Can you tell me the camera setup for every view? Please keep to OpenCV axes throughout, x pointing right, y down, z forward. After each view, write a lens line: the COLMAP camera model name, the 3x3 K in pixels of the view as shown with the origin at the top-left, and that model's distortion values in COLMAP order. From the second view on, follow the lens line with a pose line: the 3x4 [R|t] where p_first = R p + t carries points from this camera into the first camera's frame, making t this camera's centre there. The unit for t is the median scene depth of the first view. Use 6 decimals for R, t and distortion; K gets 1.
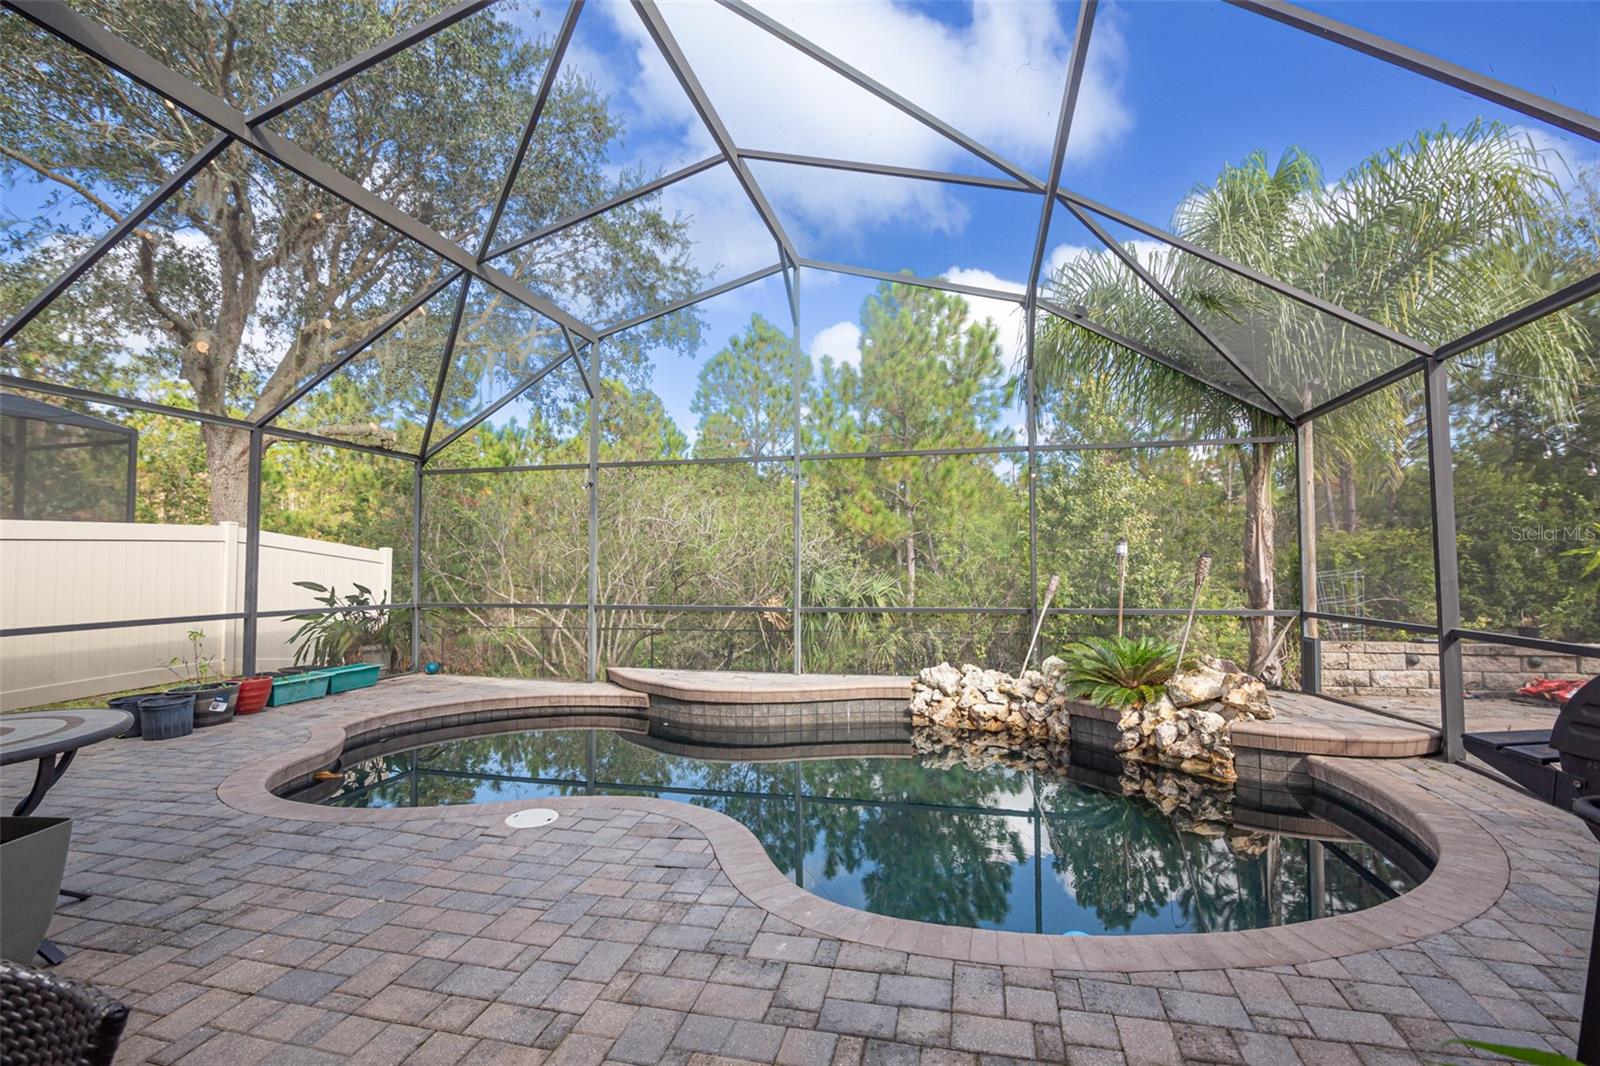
lens RADIAL K [[731.9, 0, 799.3], [0, 731.9, 534.0], [0, 0, 1]] dist [-0.021652, 0.001882]
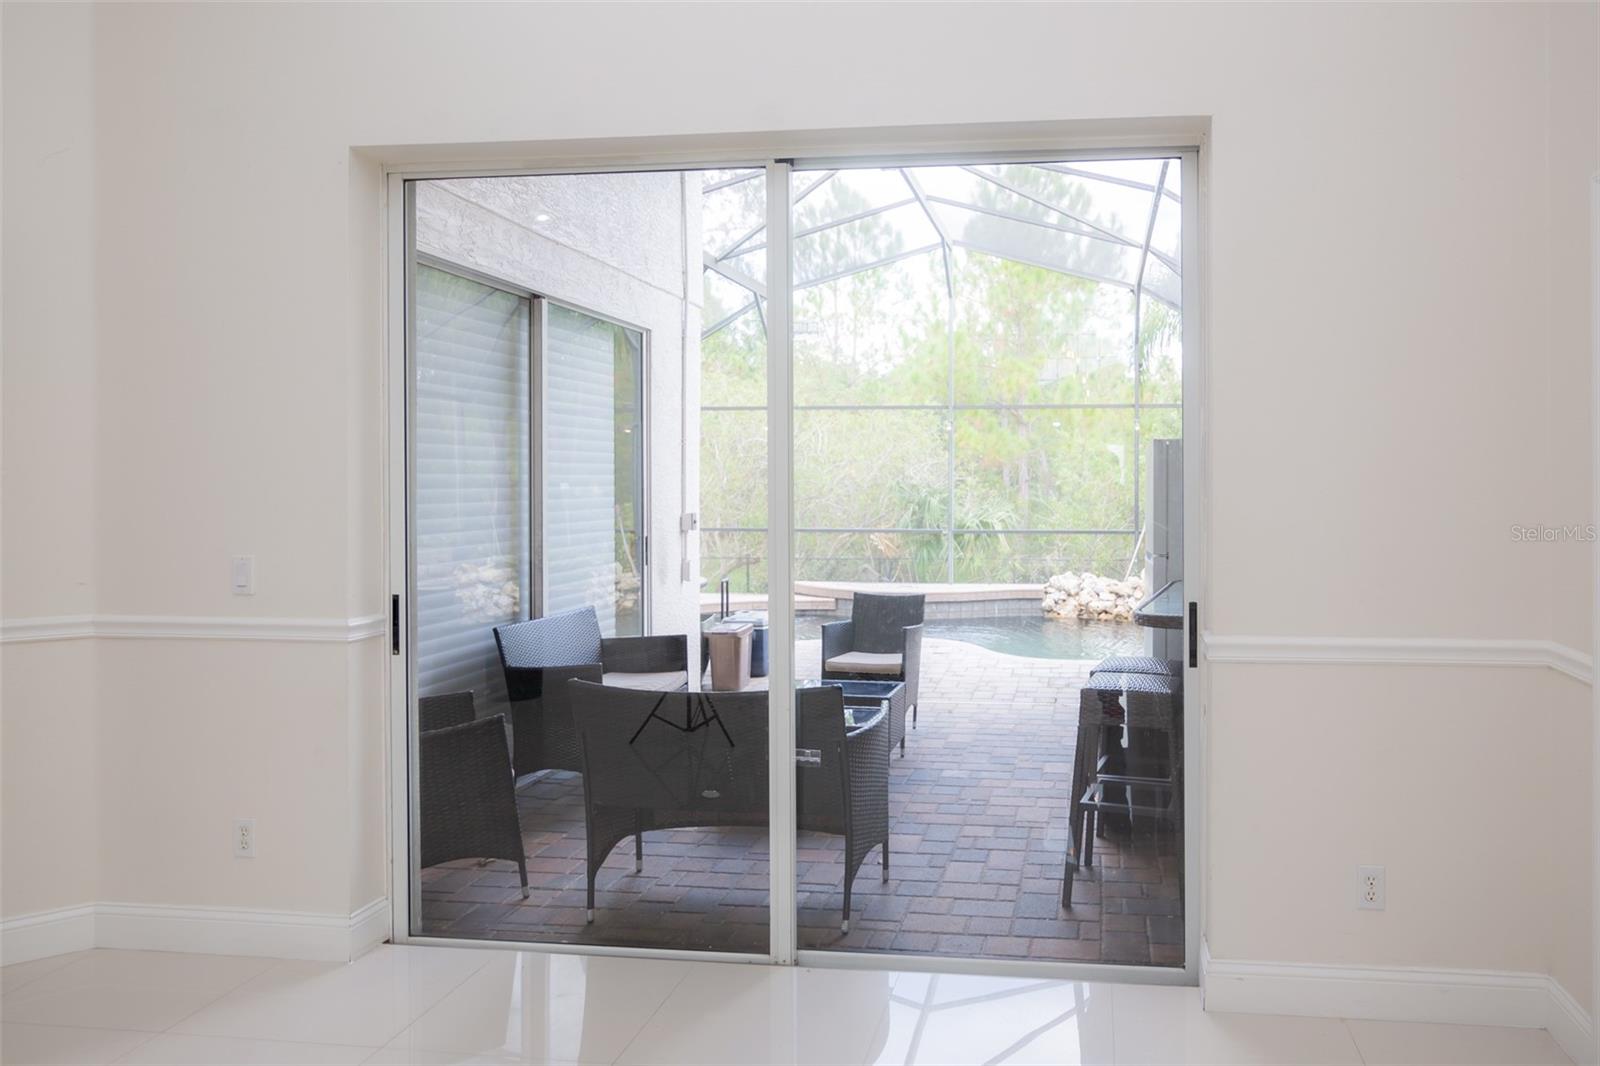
lens RADIAL K [[1032.5, 0, 969.6], [0, 1032.5, 486.1], [0, 0, 1]] dist [-0.008022, -0.001530]
pose [[0.993668, 0.000448, 0.112353, -0.188815], [-0.005965, 0.998792, 0.048768, -0.067452], [-0.112196, -0.049130, 0.992471, -0.823661]]
